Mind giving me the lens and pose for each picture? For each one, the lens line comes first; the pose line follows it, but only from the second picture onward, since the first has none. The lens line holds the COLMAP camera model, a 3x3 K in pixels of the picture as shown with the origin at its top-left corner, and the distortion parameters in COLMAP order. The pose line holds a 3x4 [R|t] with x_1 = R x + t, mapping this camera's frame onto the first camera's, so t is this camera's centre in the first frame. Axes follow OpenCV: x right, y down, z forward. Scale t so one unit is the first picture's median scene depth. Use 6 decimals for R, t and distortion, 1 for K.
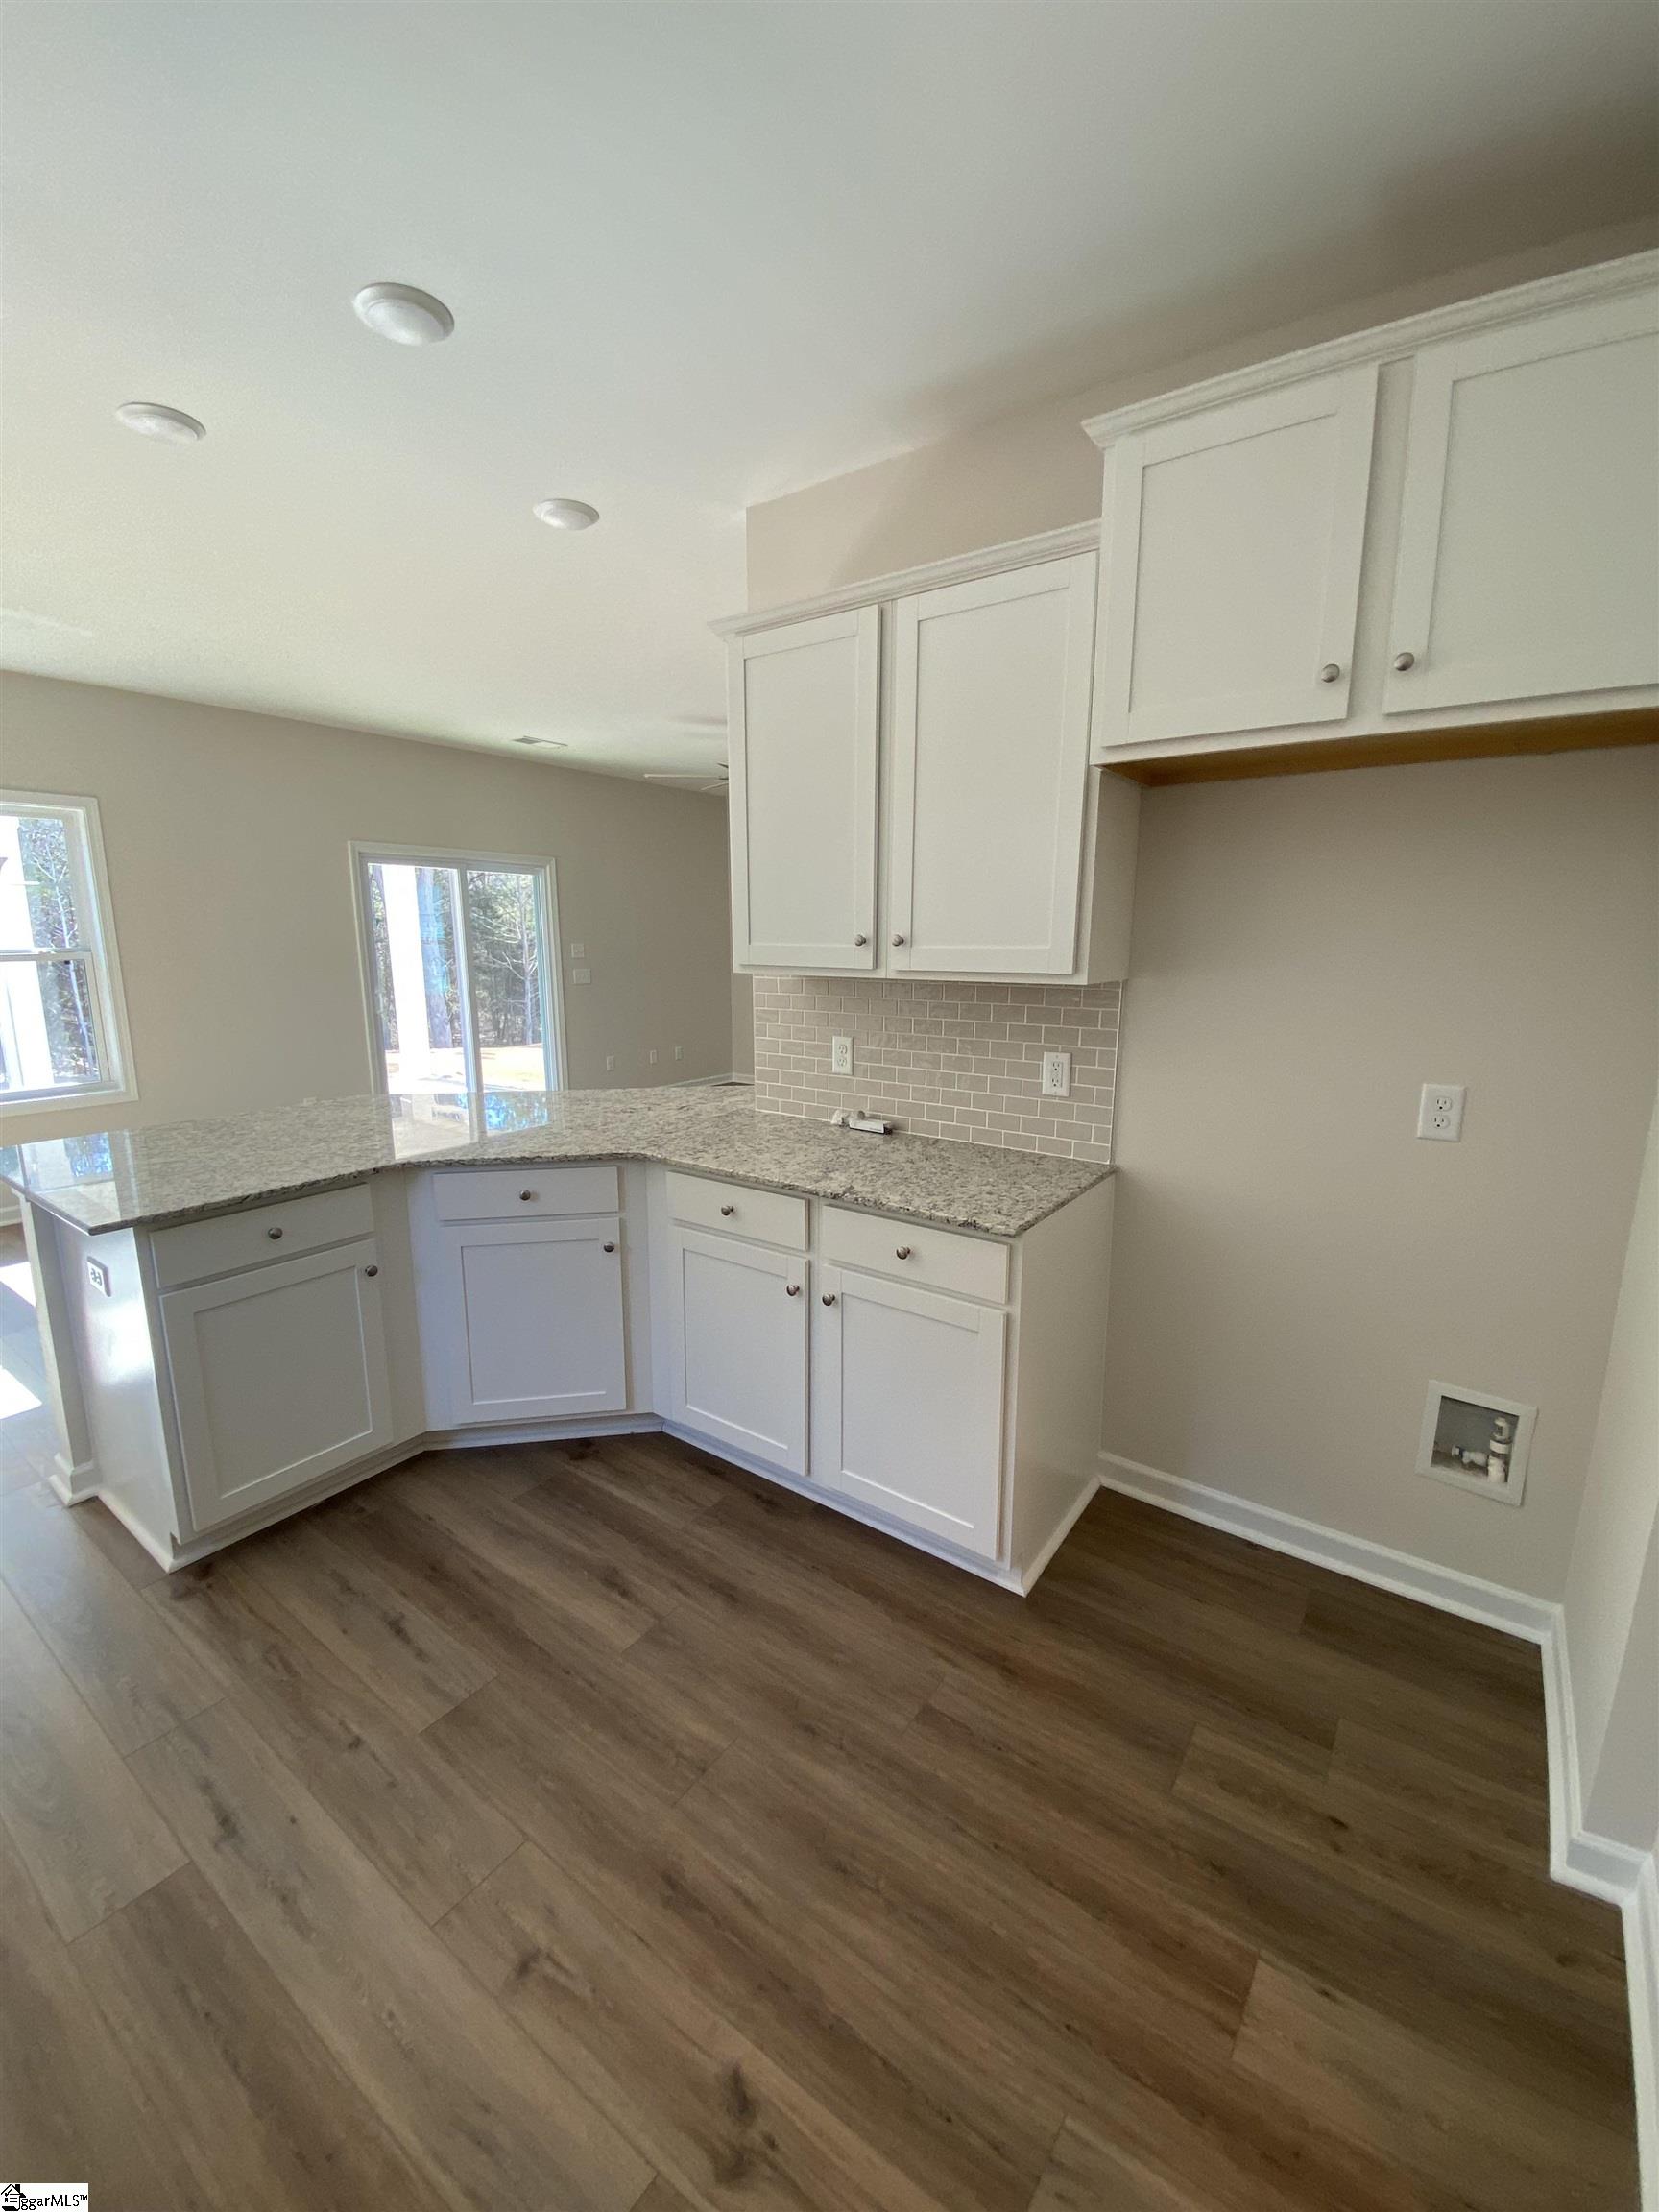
lens RADIAL K [[911.1, 0, 821.7], [0, 911.1, 1108.1], [0, 0, 1]] dist [-0.000442, -0.013483]
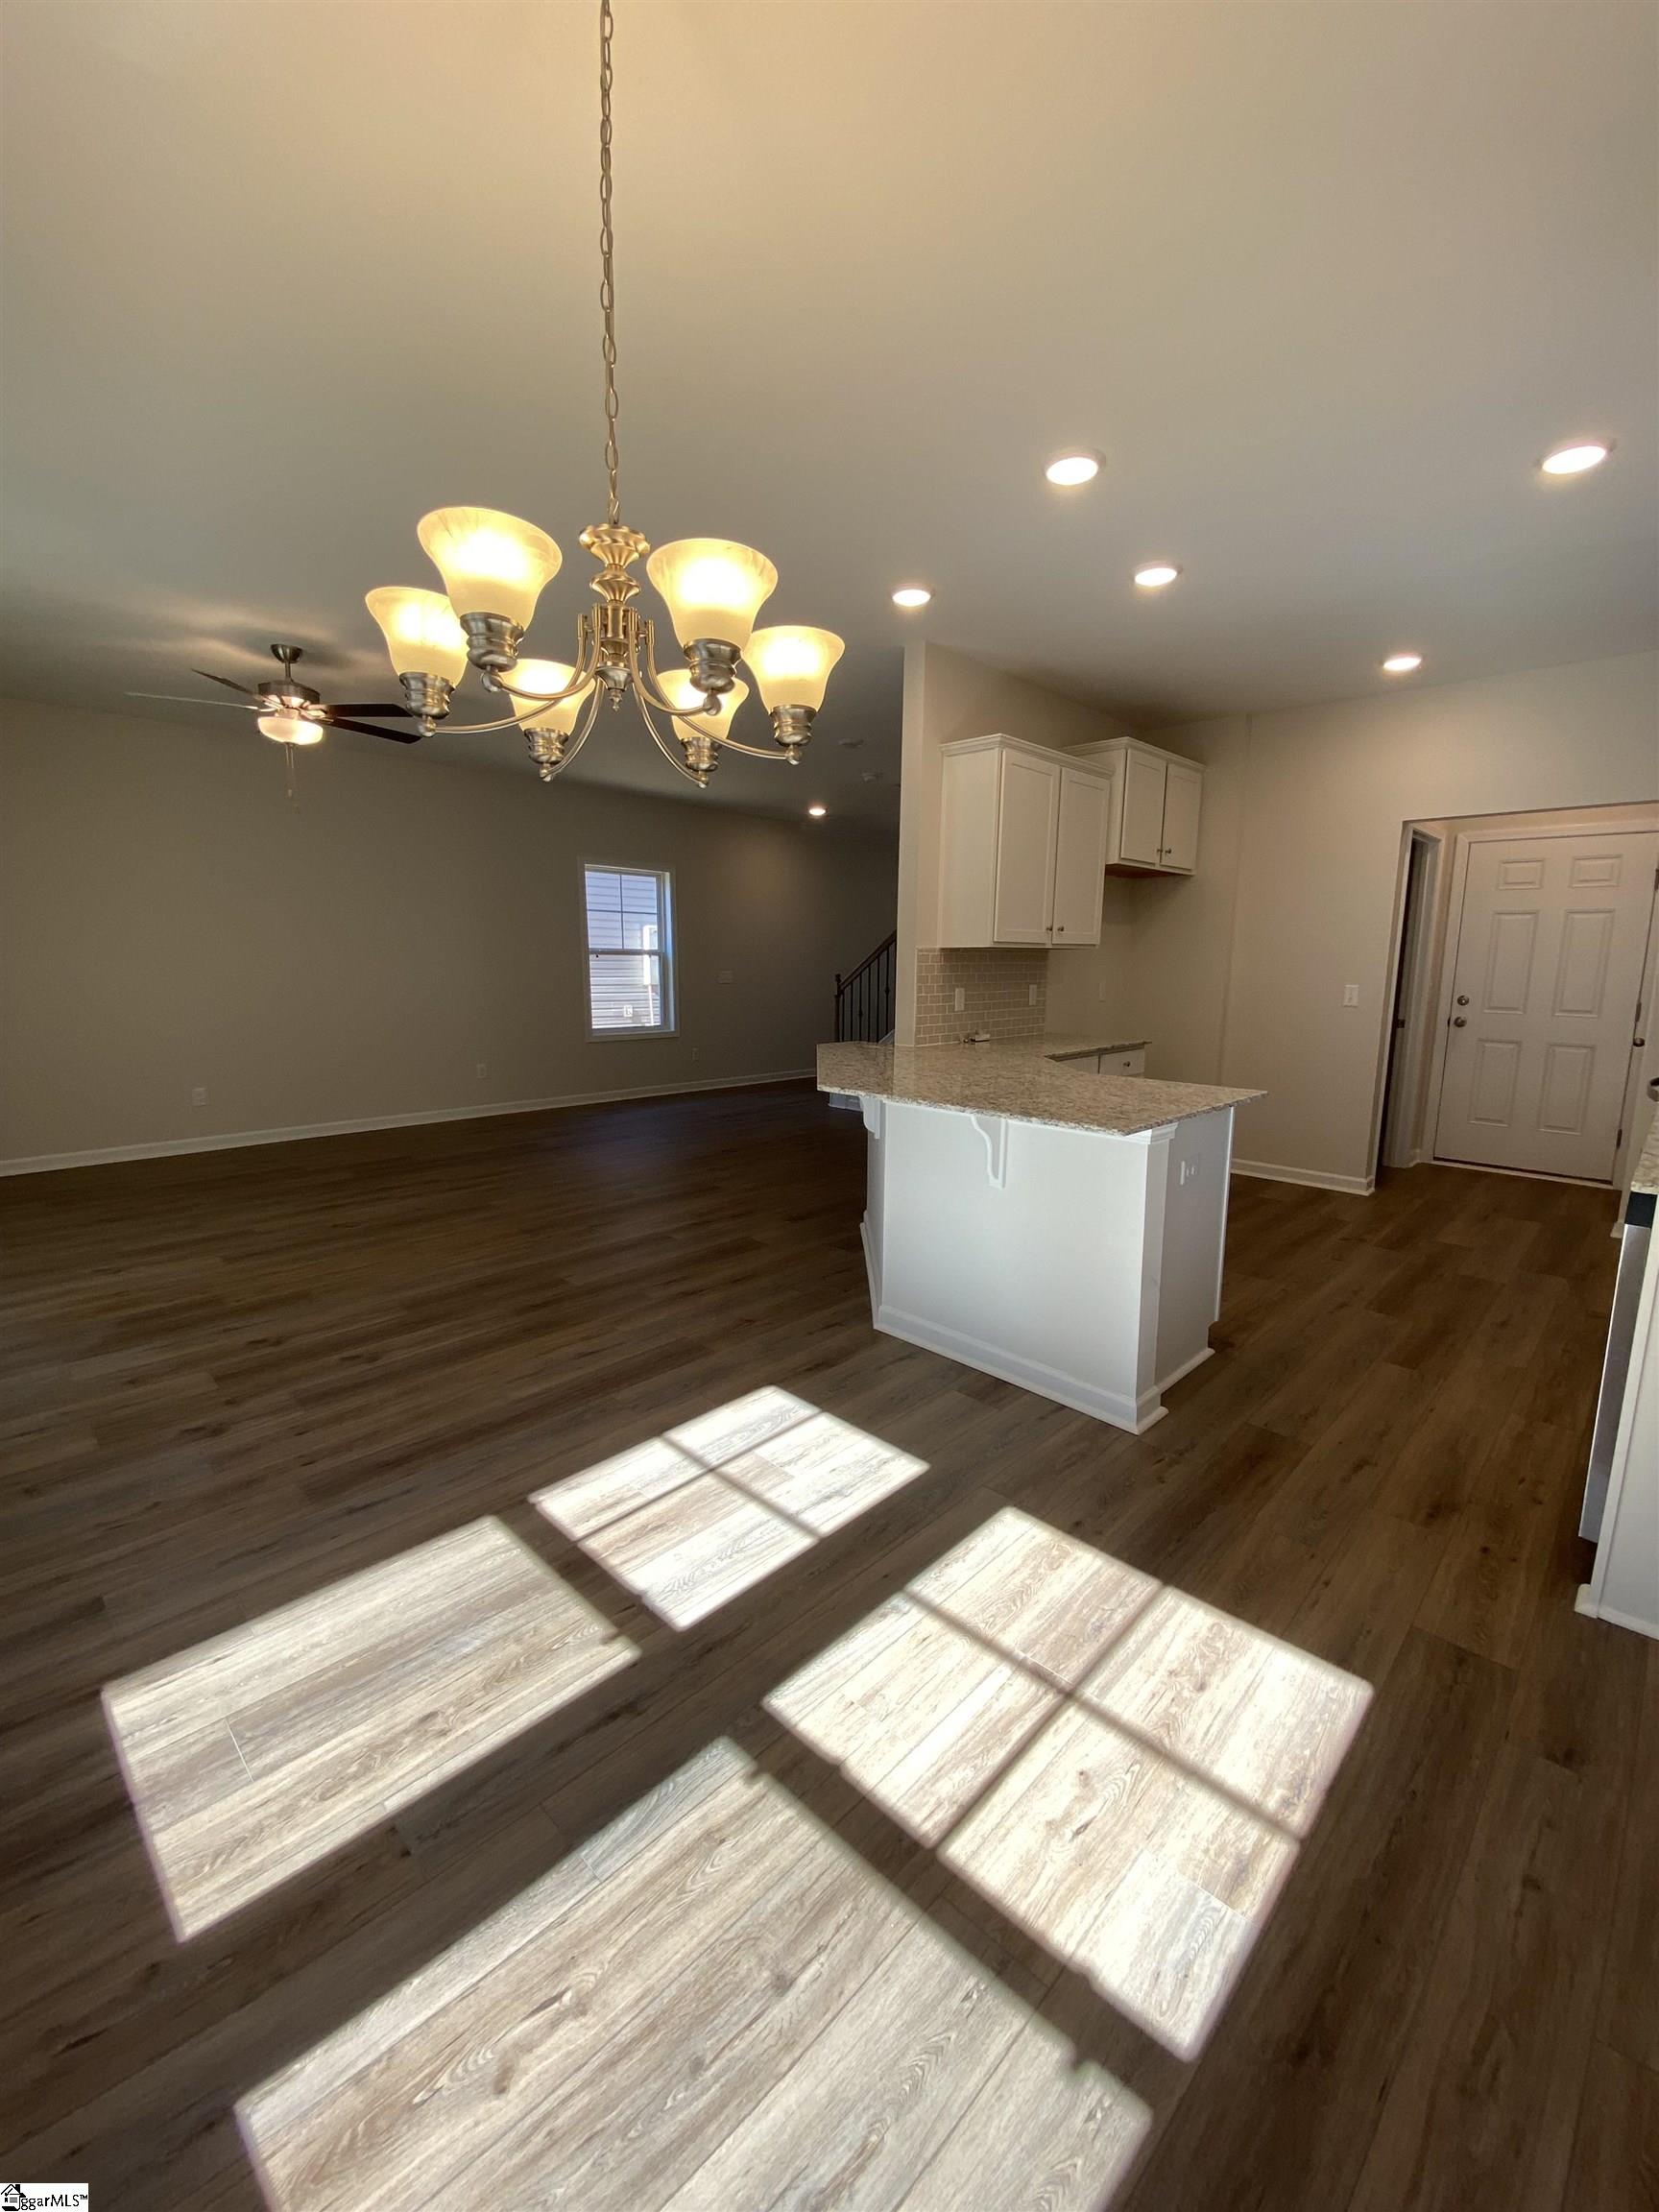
lens RADIAL K [[910.4, 0, 829.5], [0, 910.4, 1106.0], [0, 0, 1]] dist [-0.000931, -0.000048]
pose [[0.138037, -0.178984, 0.974120, -0.706881], [0.182719, 0.971256, 0.152565, -0.070677], [-0.973427, 0.156931, 0.166773, 0.421535]]
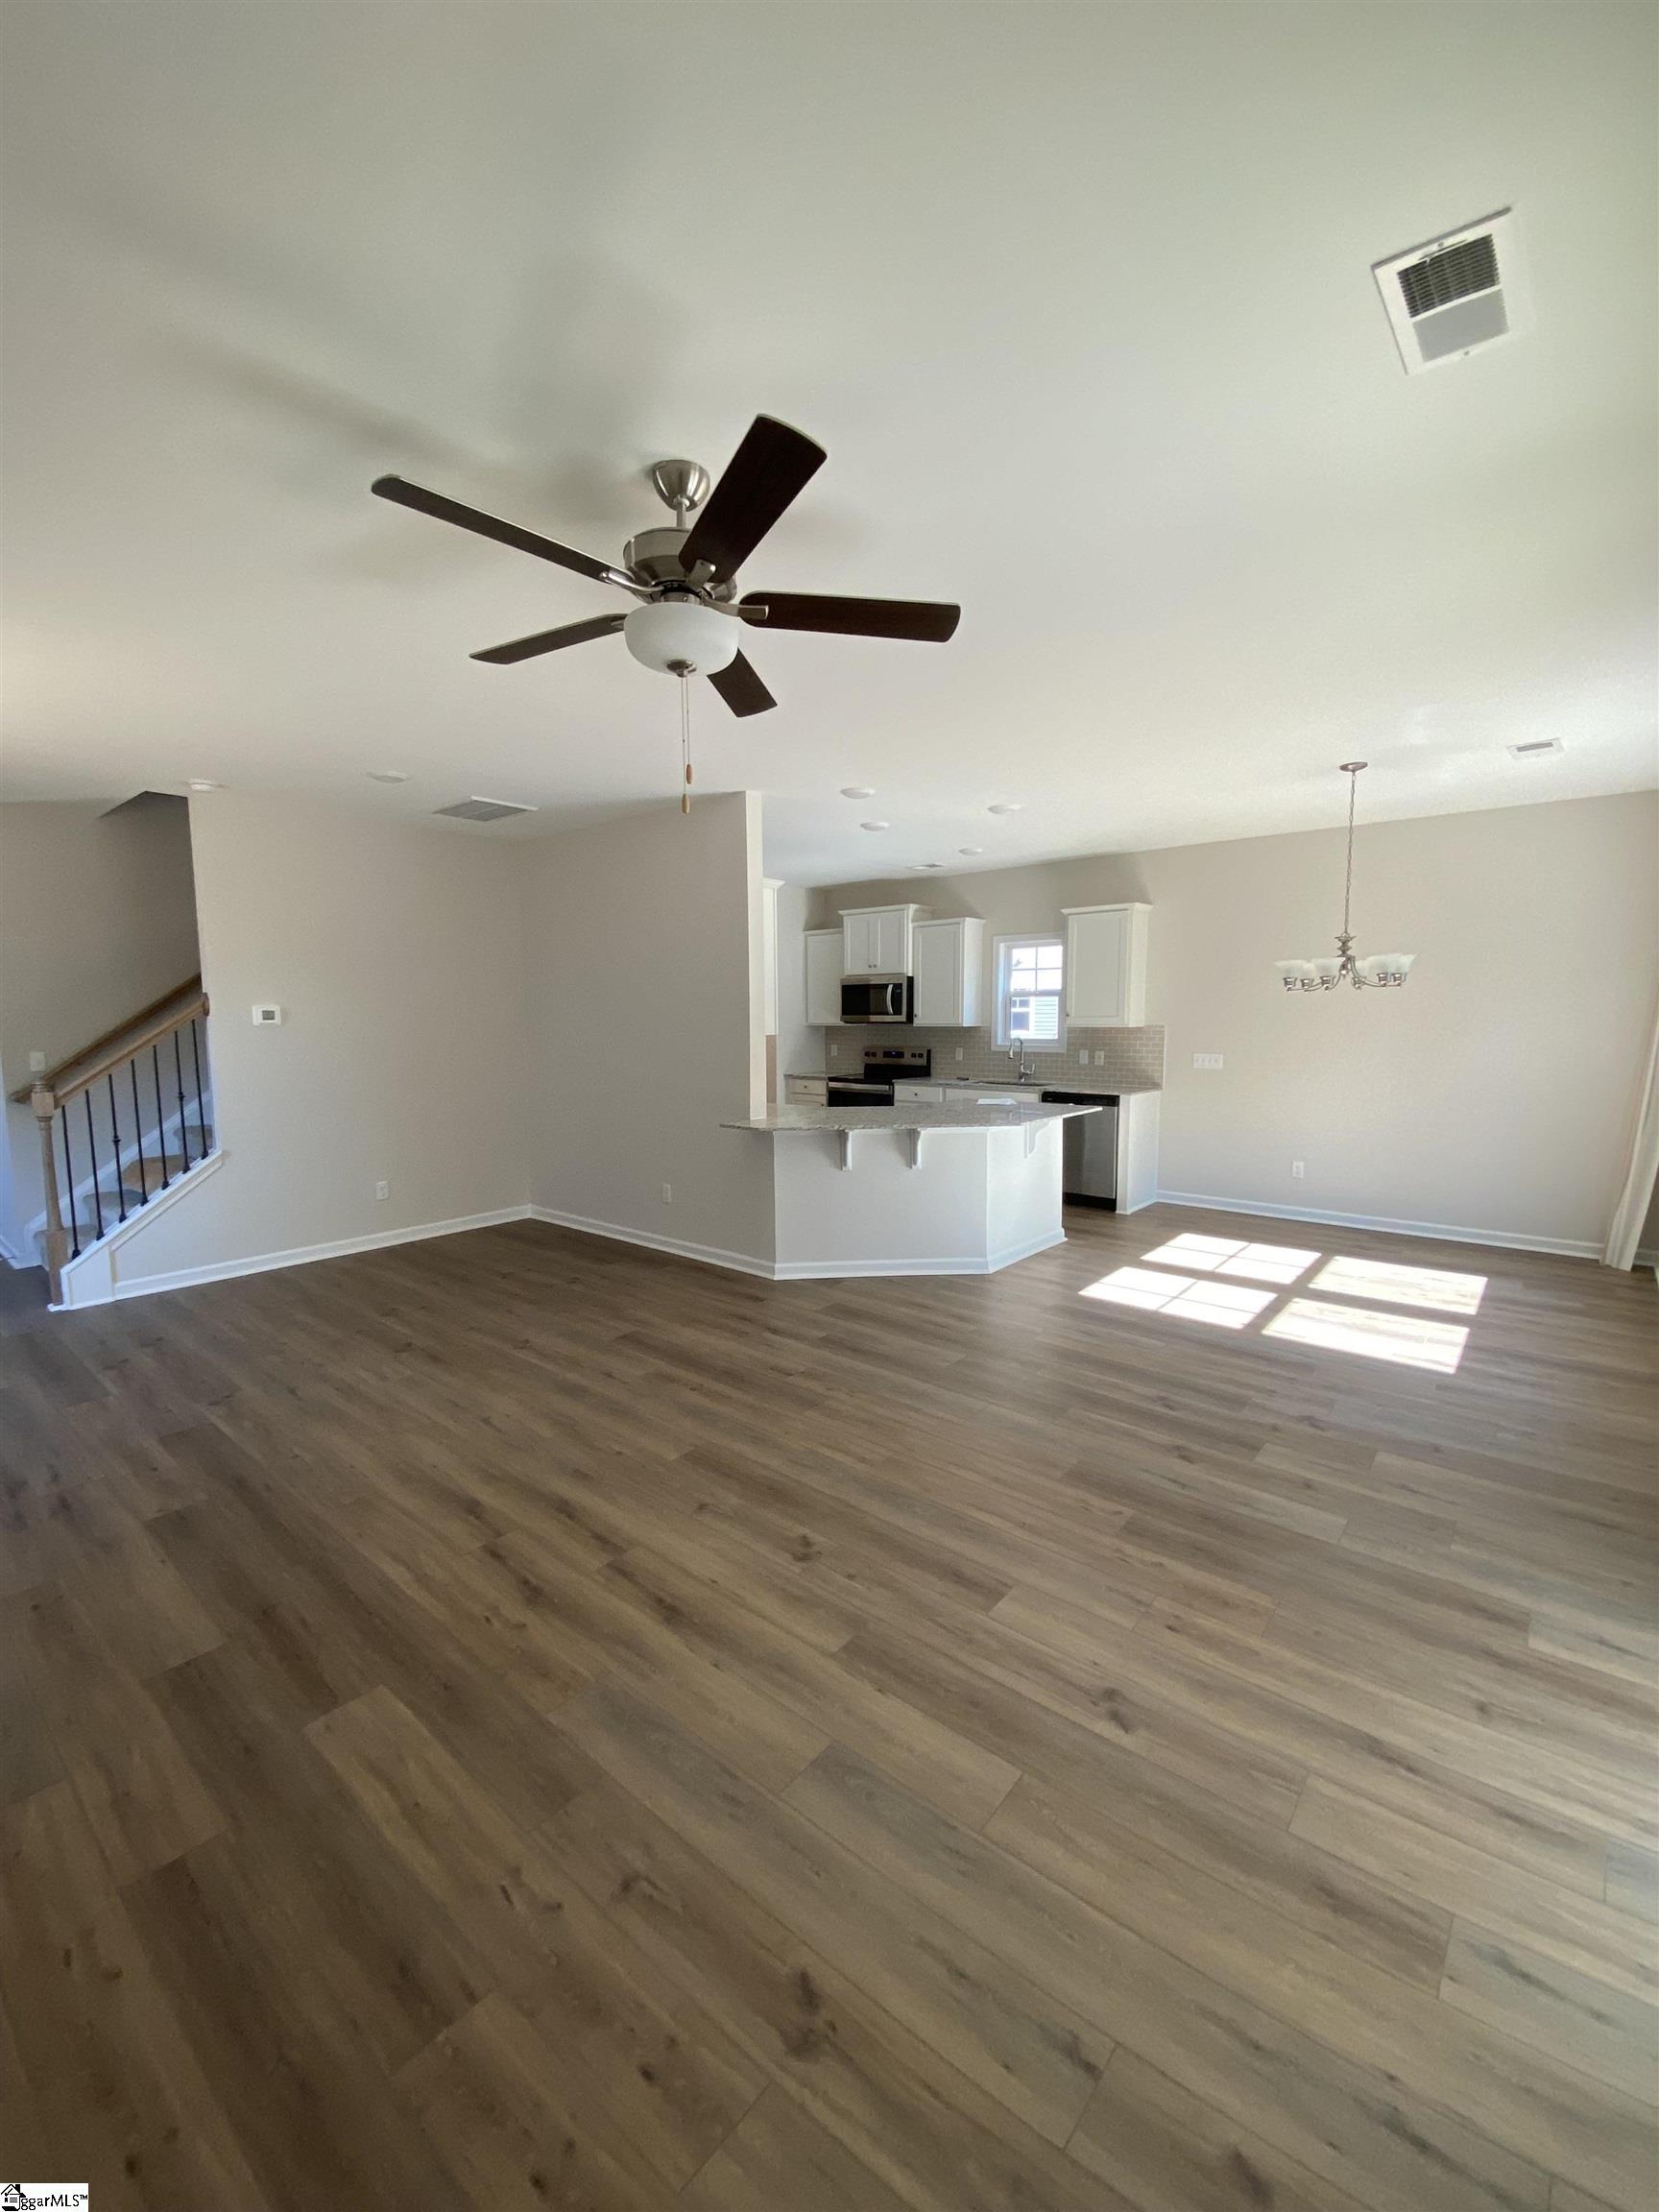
lens RADIAL K [[888.8, 0, 837.9], [0, 888.8, 1103.9], [0, 0, 1]] dist [-0.000220, -0.011596]
pose [[-0.998290, -0.010261, 0.057556, -0.118221], [0.006955, 0.956640, 0.291190, -0.250496], [-0.058048, 0.291092, -0.954932, 1.251012]]
